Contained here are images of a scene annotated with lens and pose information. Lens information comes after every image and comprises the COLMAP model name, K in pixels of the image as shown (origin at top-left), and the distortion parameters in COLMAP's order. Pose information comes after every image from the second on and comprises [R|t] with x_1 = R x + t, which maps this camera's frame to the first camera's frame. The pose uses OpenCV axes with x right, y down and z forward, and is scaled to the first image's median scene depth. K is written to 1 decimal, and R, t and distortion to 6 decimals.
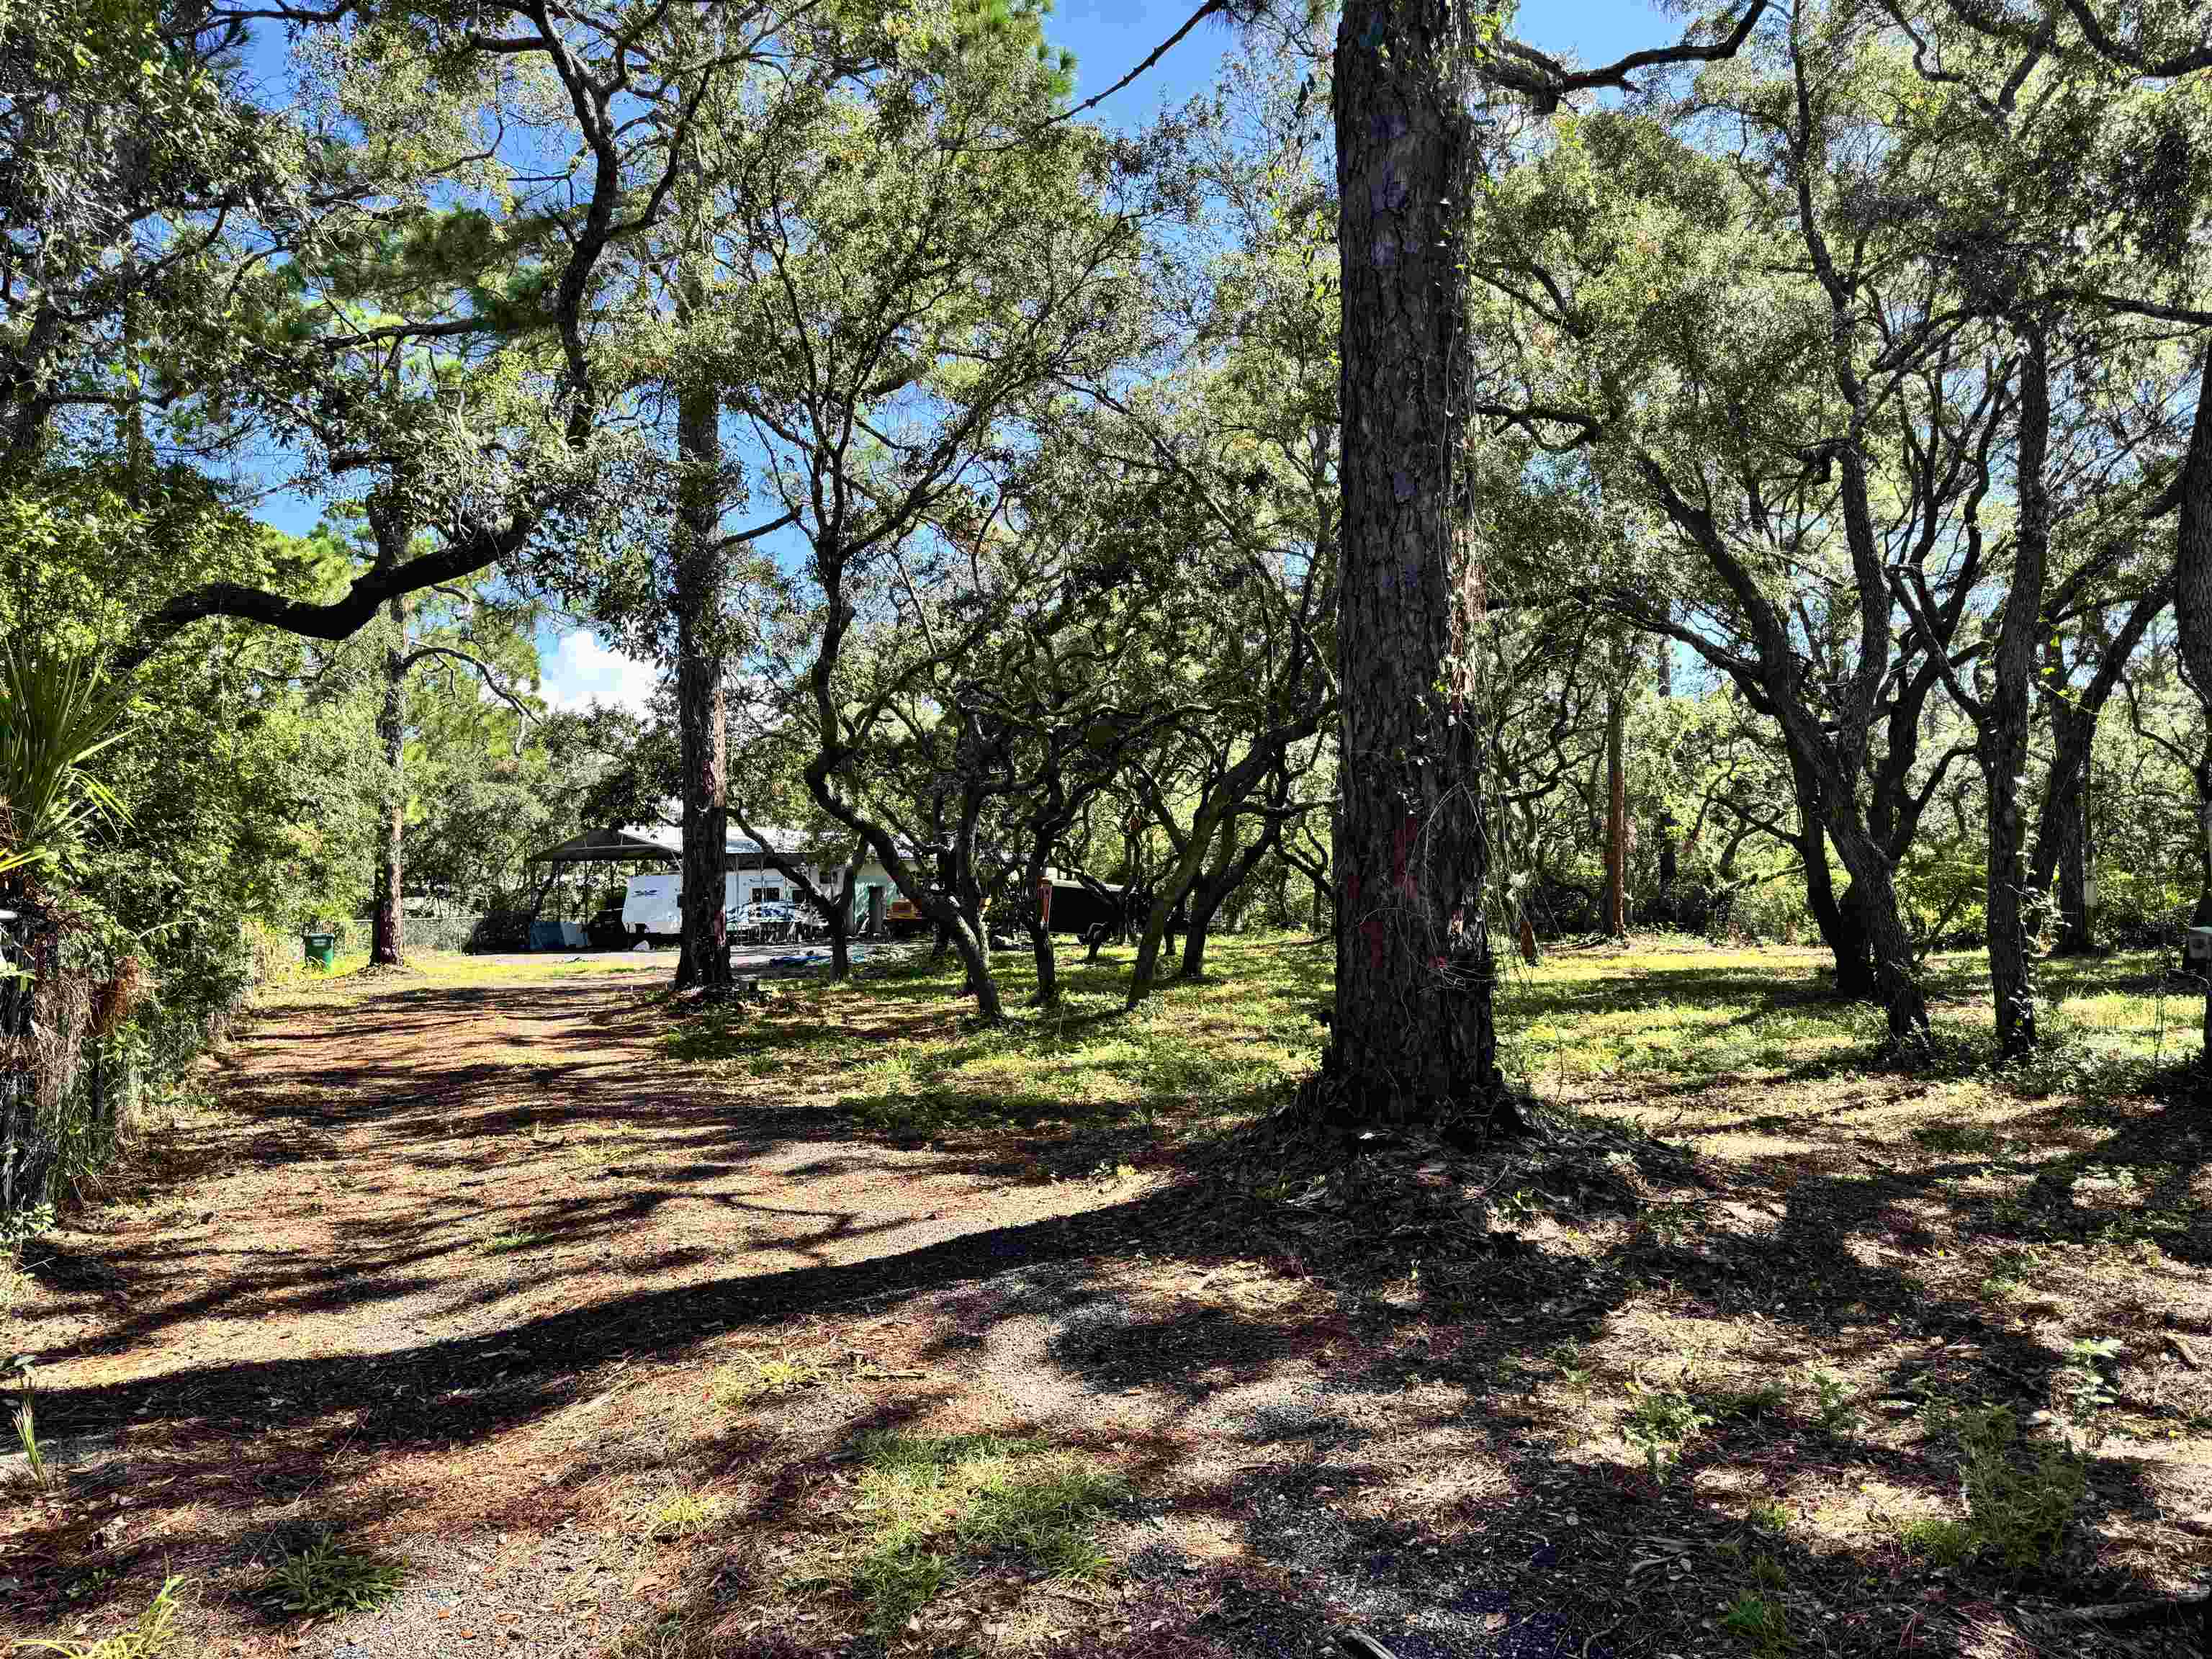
lens RADIAL K [[1585.7, 0, 1114.3], [0, 1585.7, 836.0], [0, 0, 1]] dist [0.057605, -0.009814]
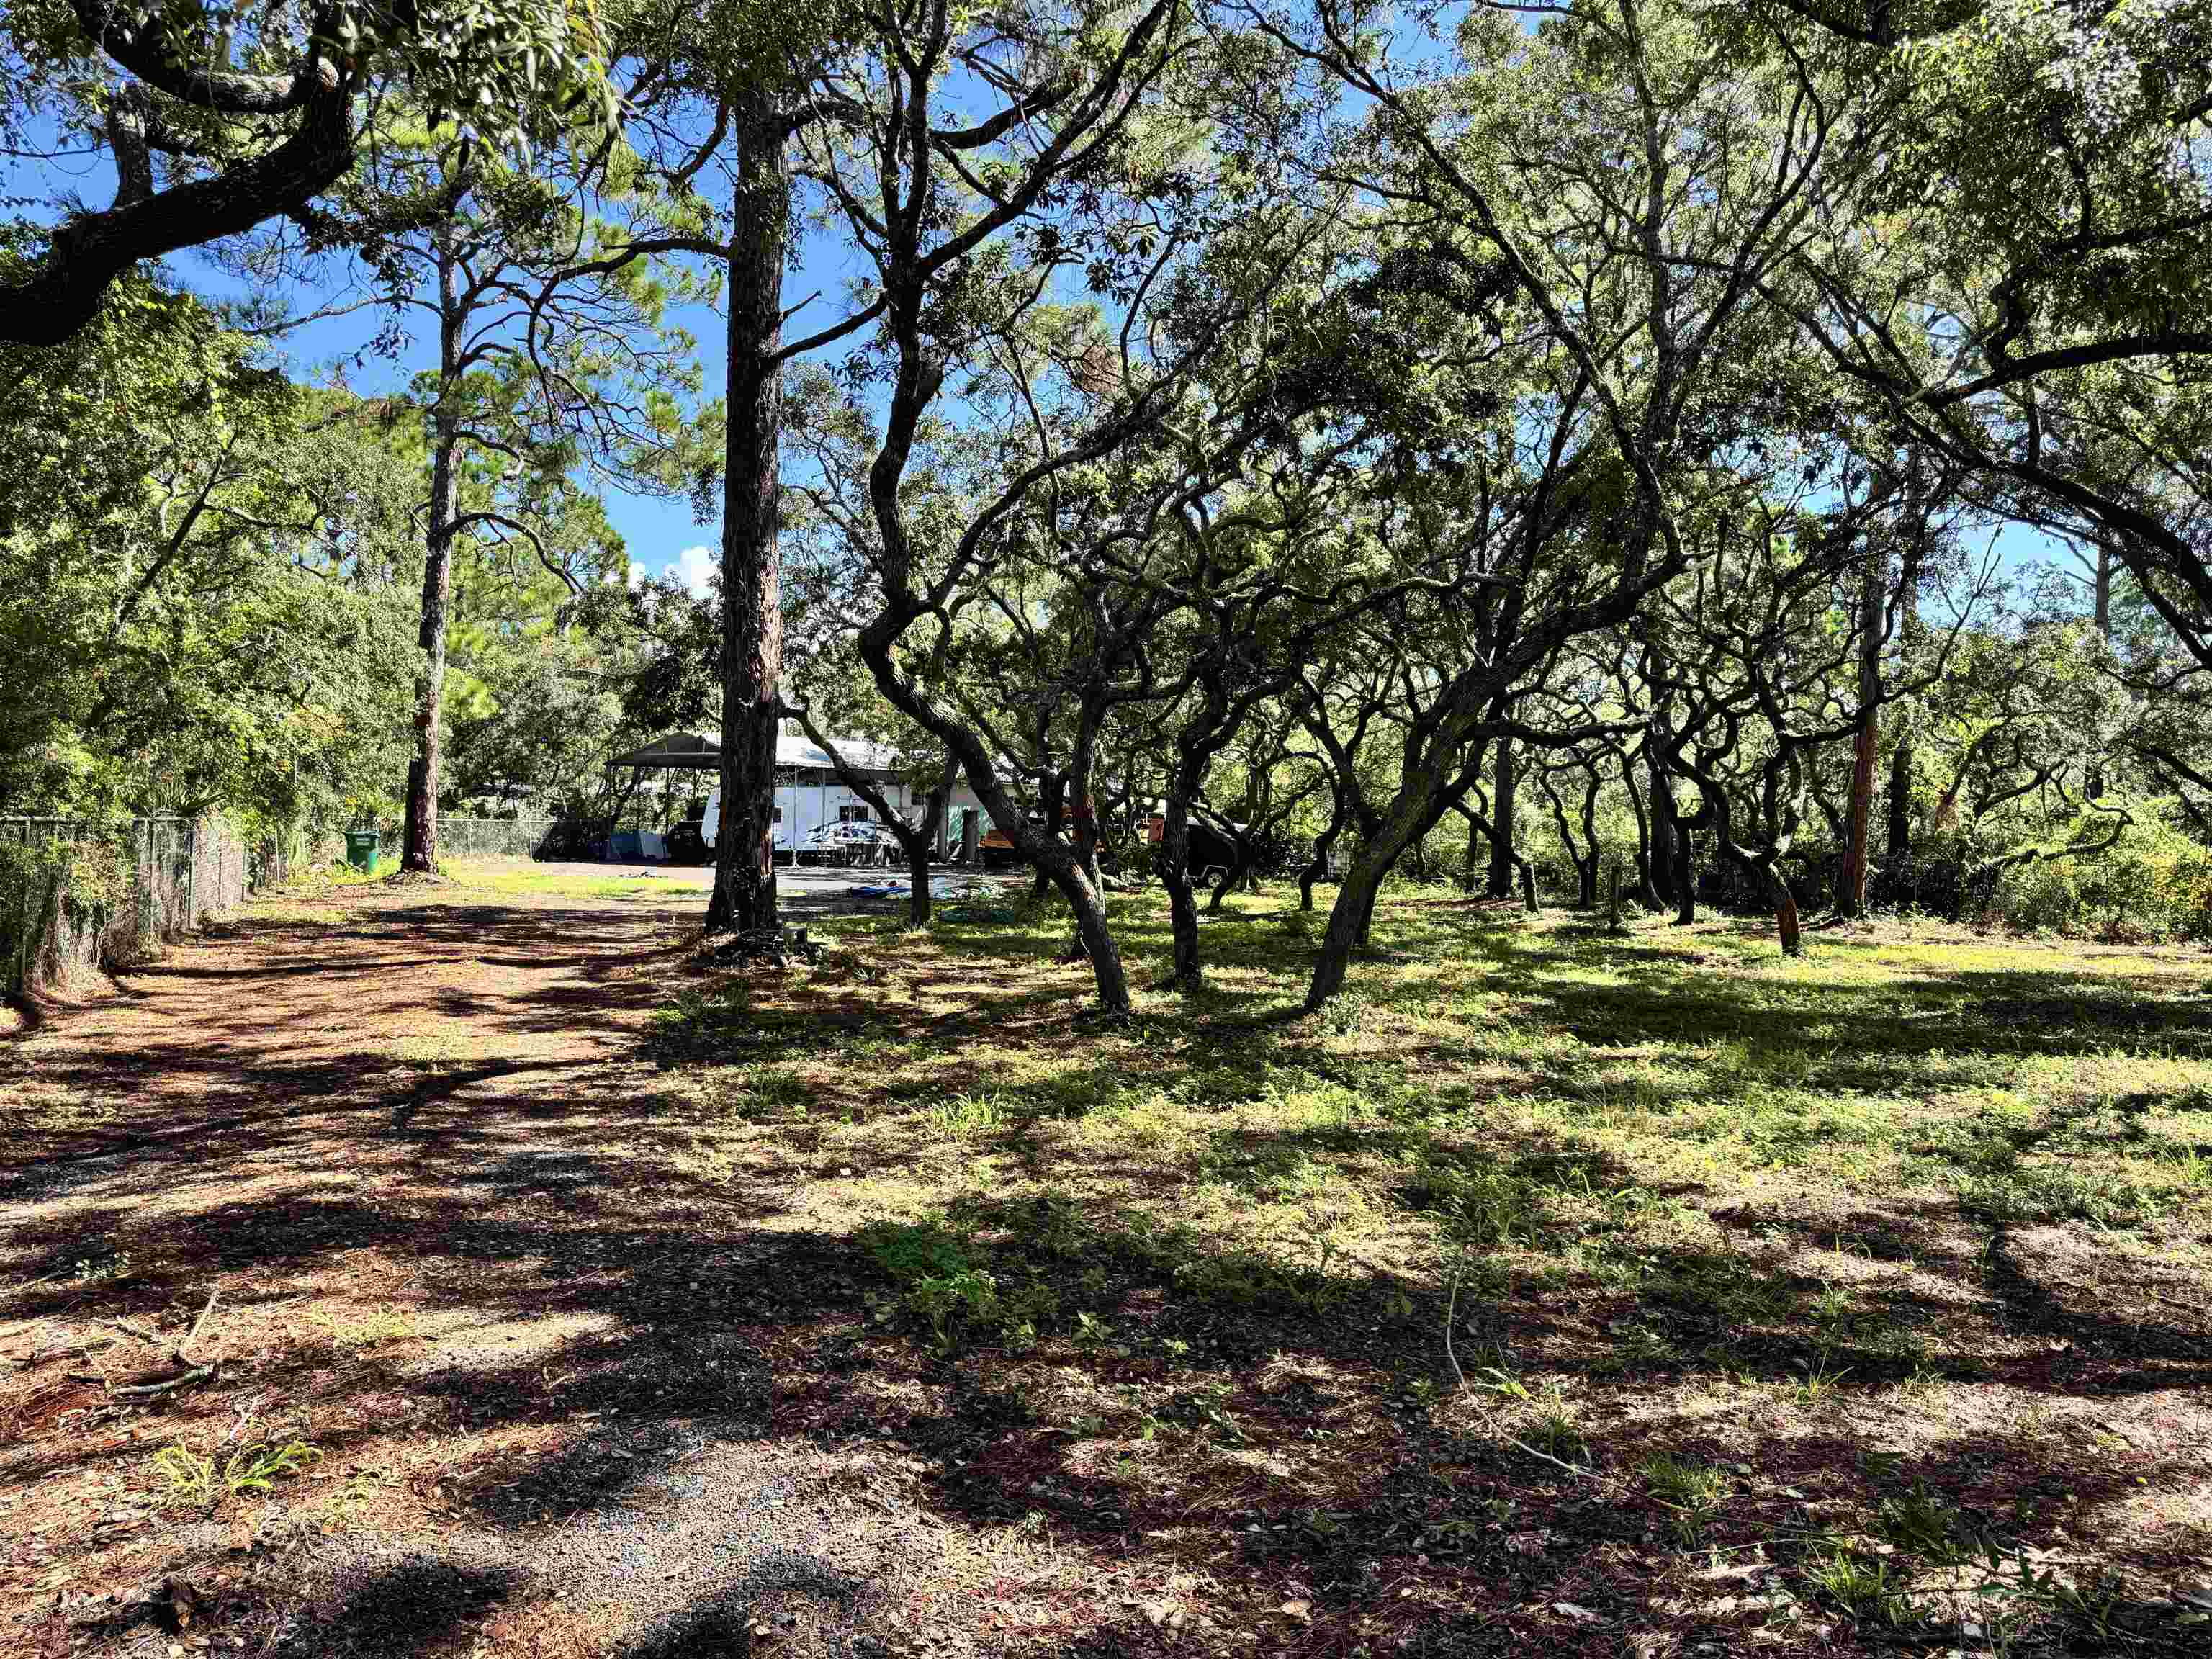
lens RADIAL K [[1585.7, 0, 1108.5], [0, 1585.7, 879.1], [0, 0, 1]] dist [0.057605, -0.009814]
pose [[0.996662, 0.052900, -0.062183, -0.024026], [-0.048421, 0.996268, 0.071452, 0.003434], [0.065731, -0.068203, 0.995504, 0.183286]]
